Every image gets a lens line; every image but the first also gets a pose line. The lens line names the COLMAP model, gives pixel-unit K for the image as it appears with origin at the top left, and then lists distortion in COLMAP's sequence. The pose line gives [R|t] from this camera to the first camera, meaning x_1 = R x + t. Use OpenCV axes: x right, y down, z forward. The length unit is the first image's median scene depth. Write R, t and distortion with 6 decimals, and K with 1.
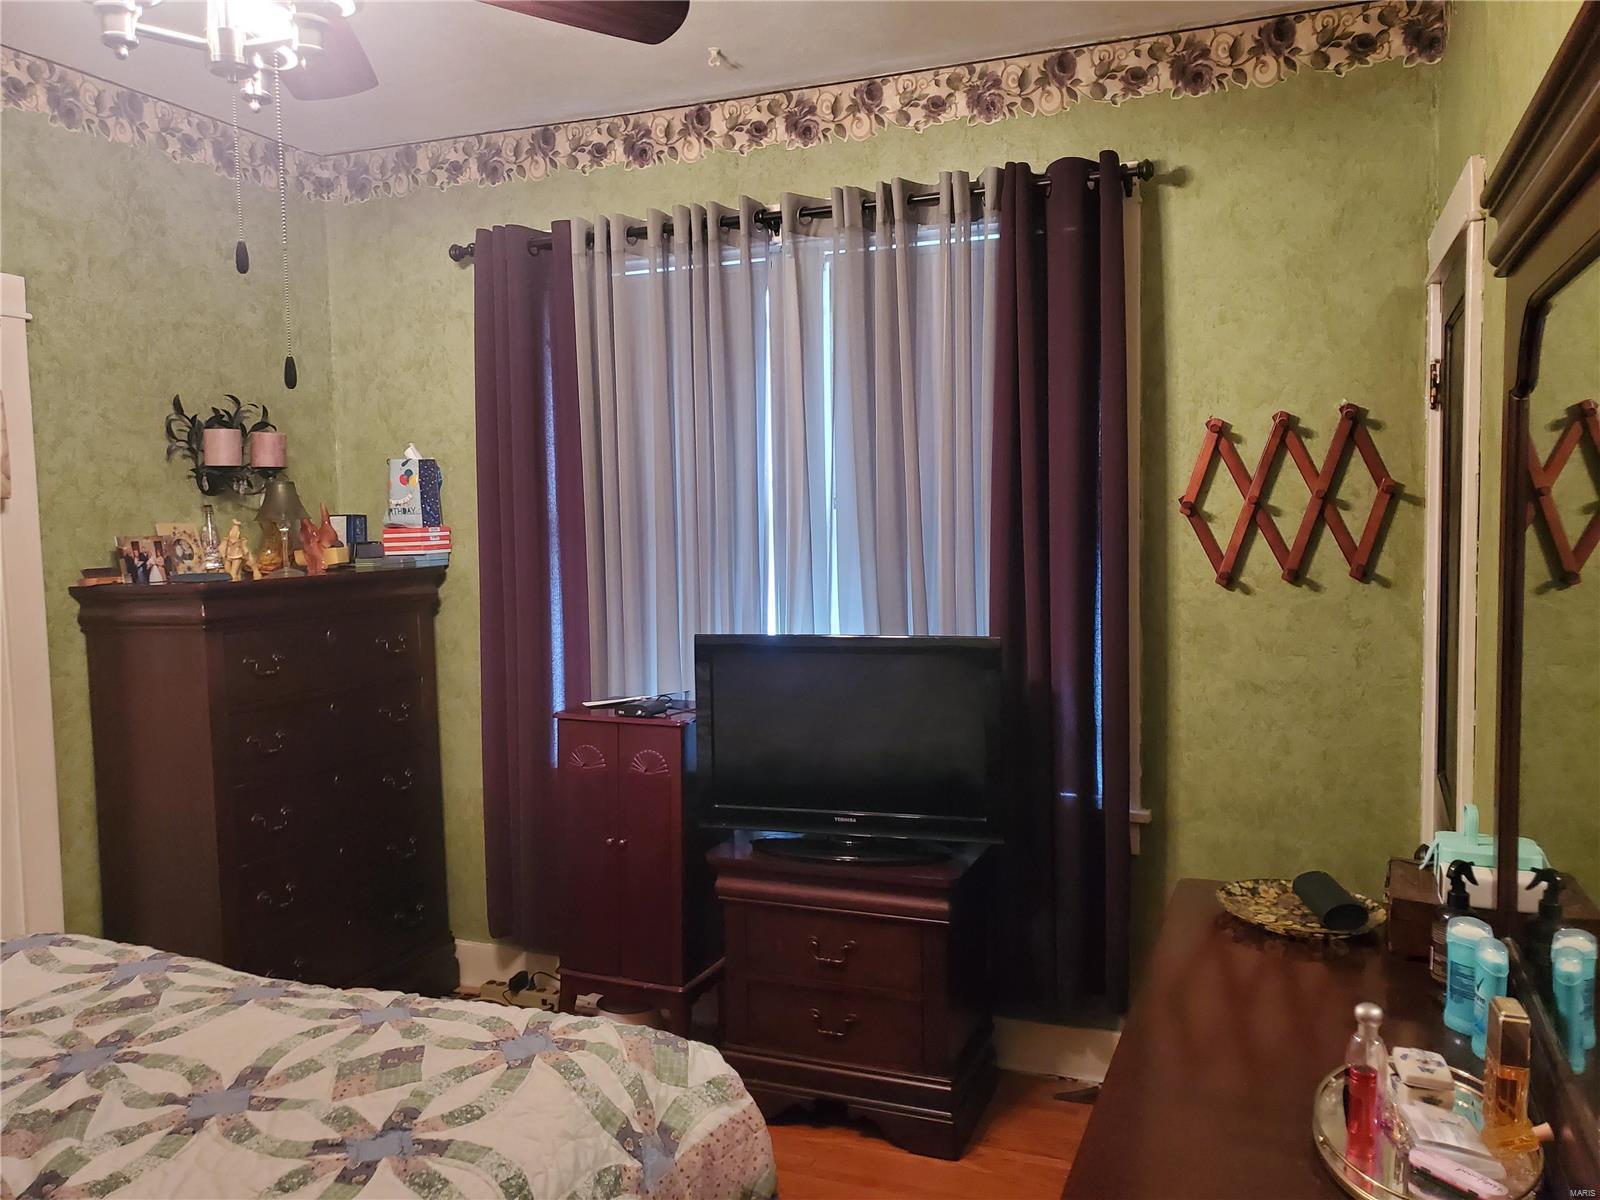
lens RADIAL K [[1236.4, 0, 804.5], [0, 1236.4, 588.6], [0, 0, 1]] dist [-0.014830, 0.041570]
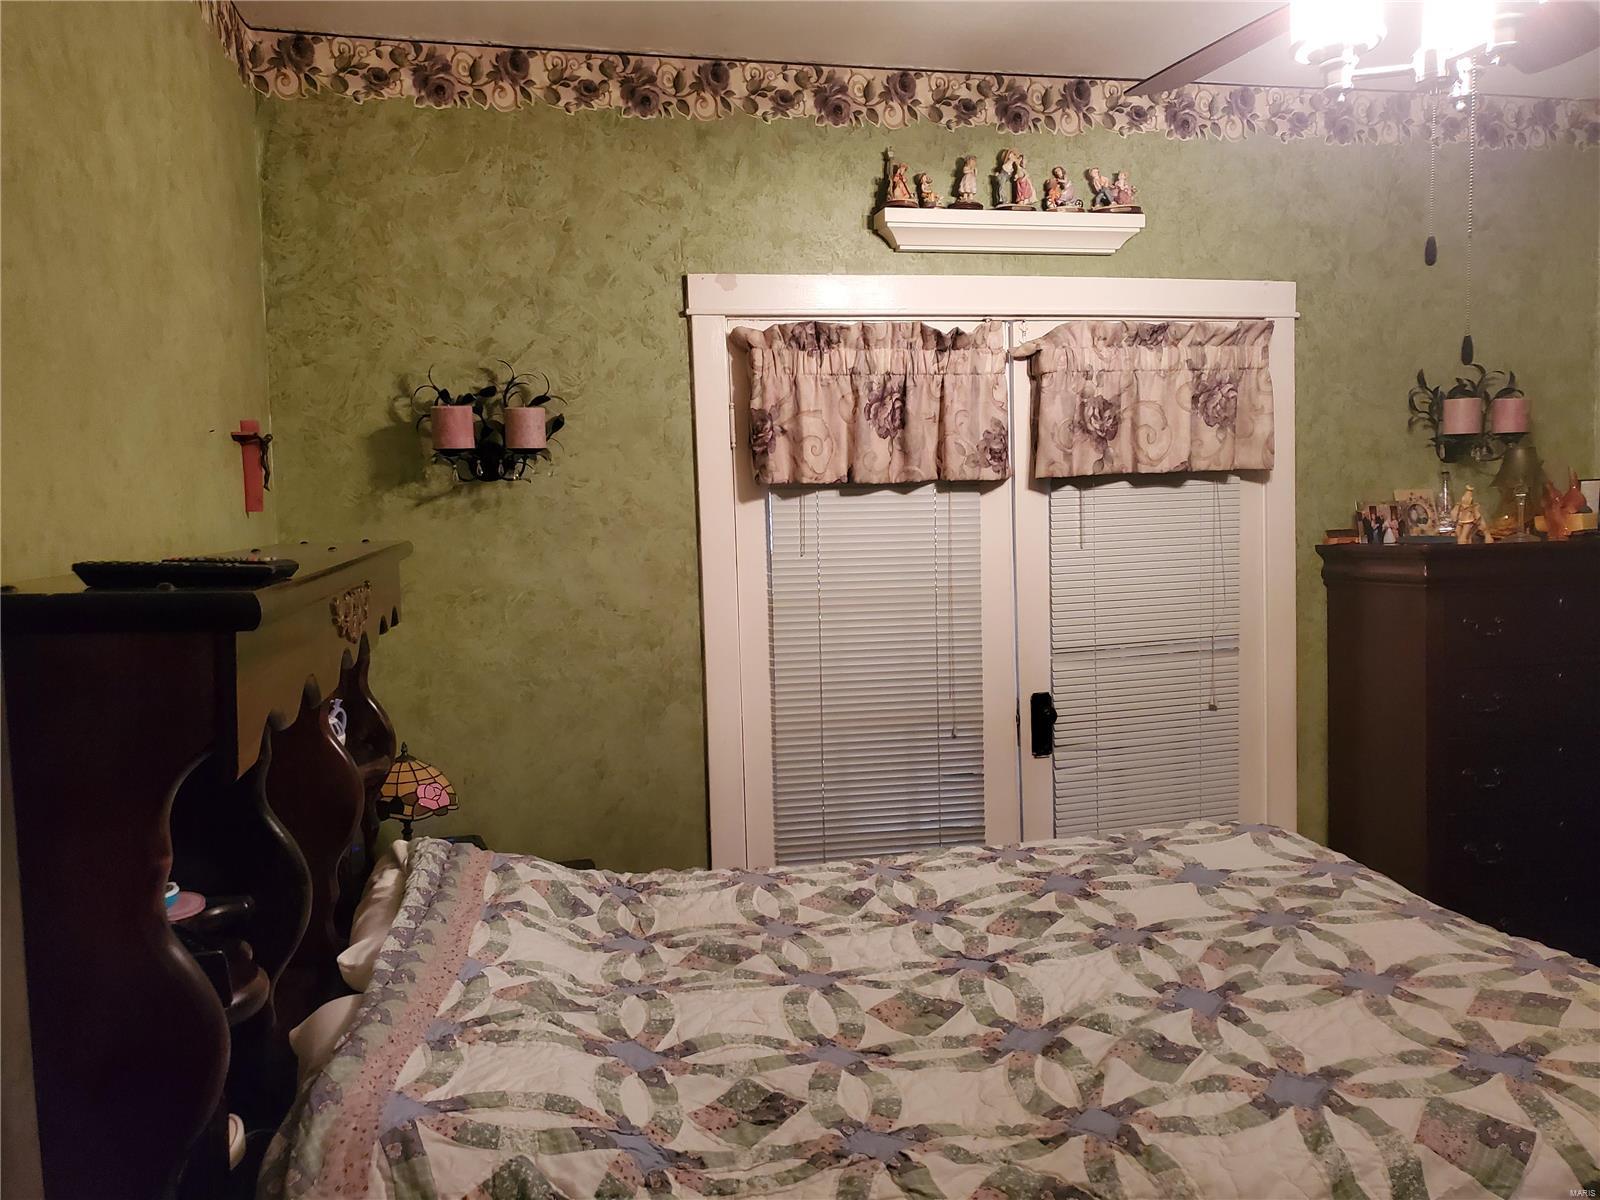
lens RADIAL K [[1236.4, 0, 804.5], [0, 1236.4, 588.6], [0, 0, 1]] dist [-0.014830, 0.041570]
pose [[0.572990, 0.058720, -0.817456, 0.117651], [-0.037072, 0.998266, 0.045723, 0.006338], [0.818723, 0.004106, 0.574174, -0.085500]]
